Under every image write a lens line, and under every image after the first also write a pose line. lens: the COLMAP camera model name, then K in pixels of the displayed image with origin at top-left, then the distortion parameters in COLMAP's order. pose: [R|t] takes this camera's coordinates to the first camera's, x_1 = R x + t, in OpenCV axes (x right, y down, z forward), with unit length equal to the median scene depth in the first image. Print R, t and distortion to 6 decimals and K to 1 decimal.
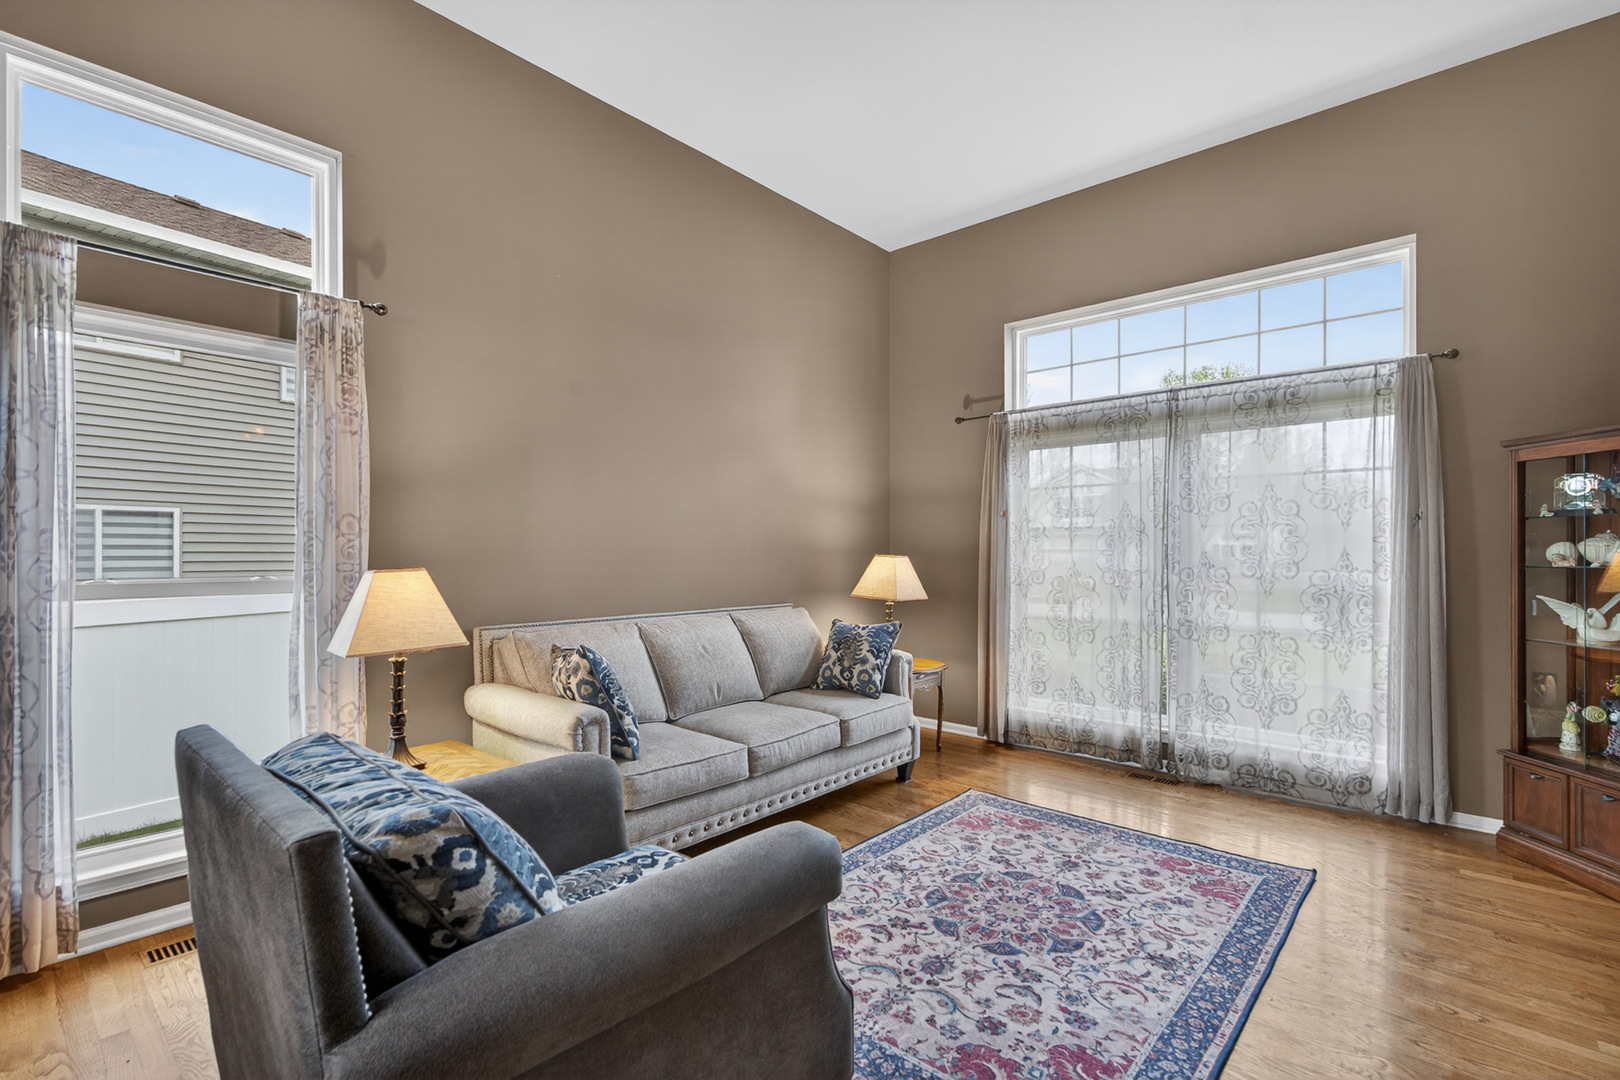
lens RADIAL K [[725.2, 0, 800.9], [0, 725.2, 555.9], [0, 0, 1]] dist [-0.000500, 0.000148]
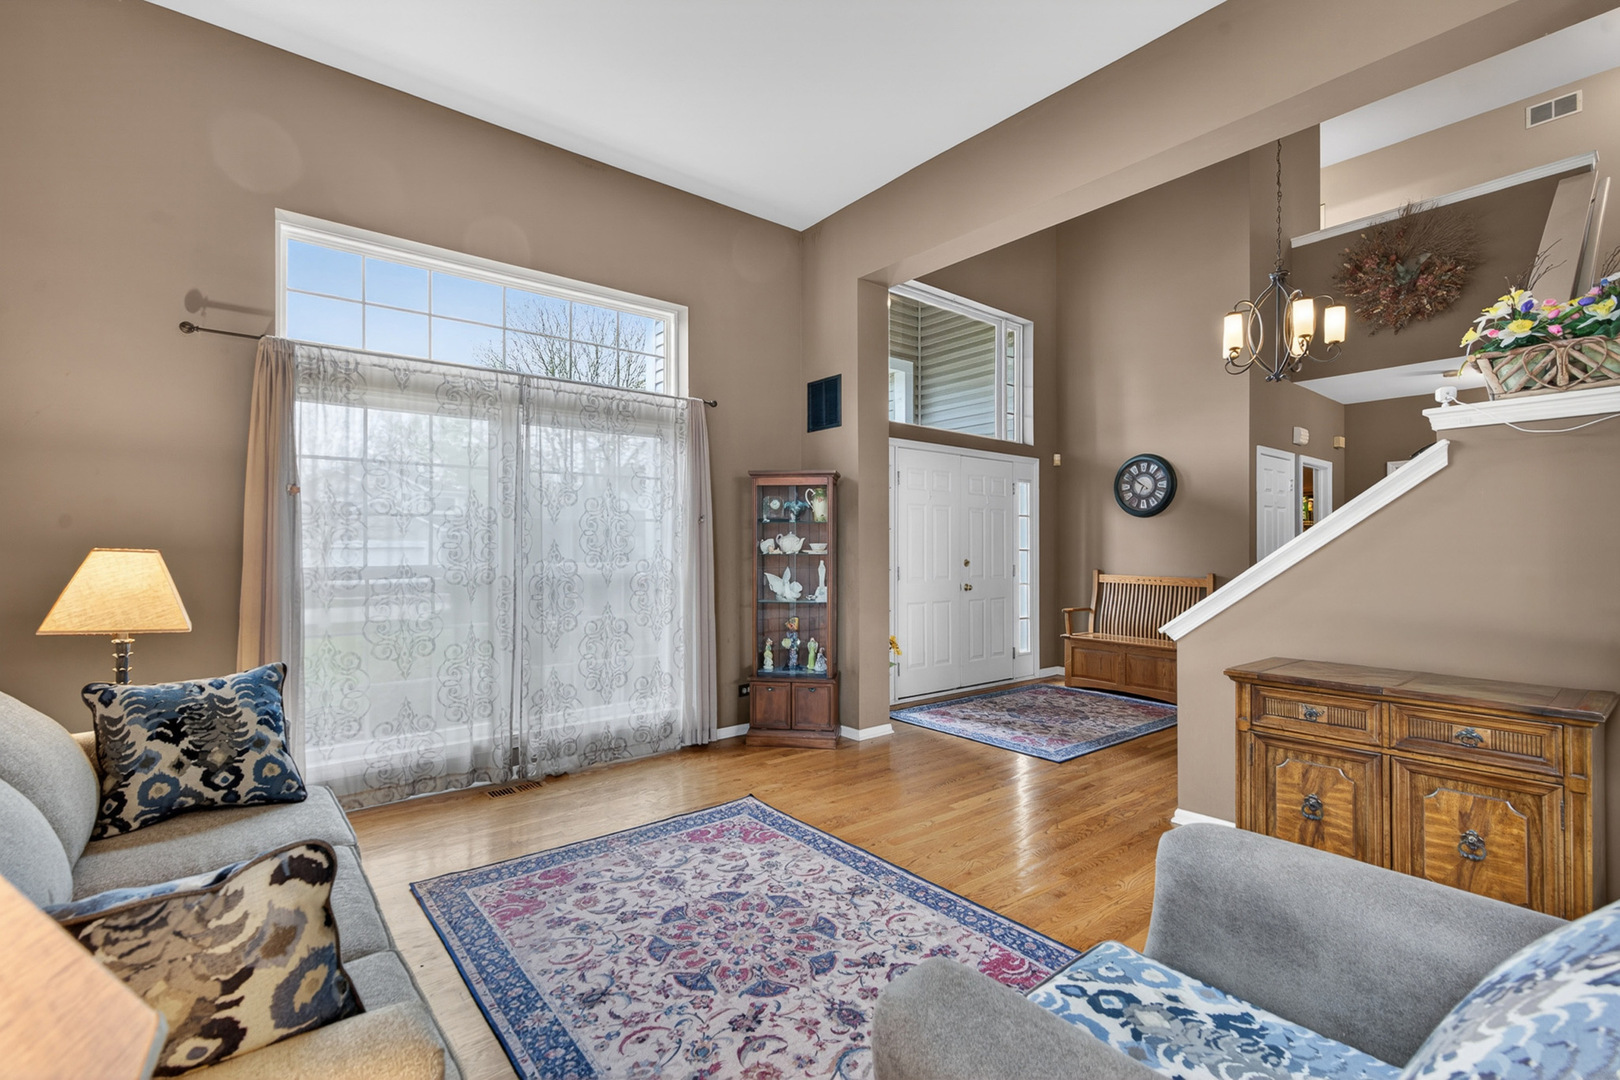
lens RADIAL K [[725.2, 0, 805.4], [0, 725.2, 540.5], [0, 0, 1]] dist [-0.000500, 0.000148]
pose [[0.162692, 0.007421, 0.986649, -0.401179], [0.003772, 0.999960, -0.008143, -0.001293], [-0.986670, 0.005047, 0.162658, 0.522342]]
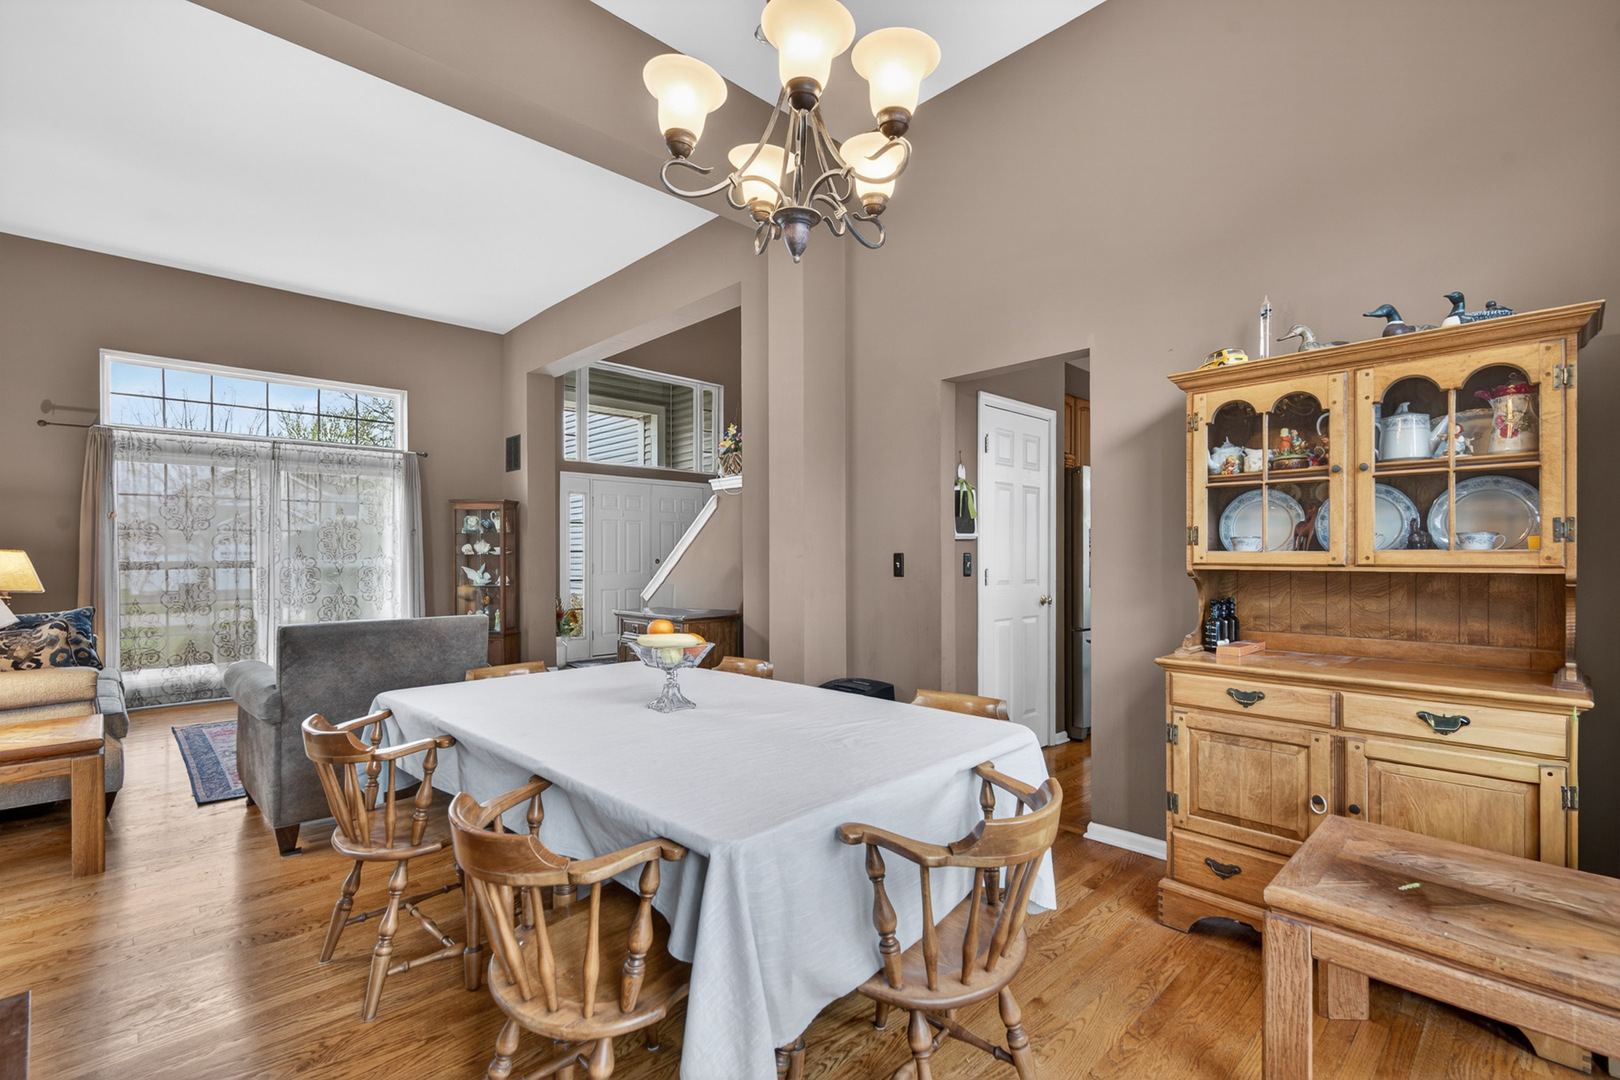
lens RADIAL K [[725.2, 0, 805.6], [0, 725.2, 551.7], [0, 0, 1]] dist [-0.000500, 0.000148]
pose [[0.076990, -0.002434, 0.997029, -1.007120], [0.005736, 0.999982, 0.001998, 0.006488], [-0.997015, 0.005565, 0.077002, -0.251853]]
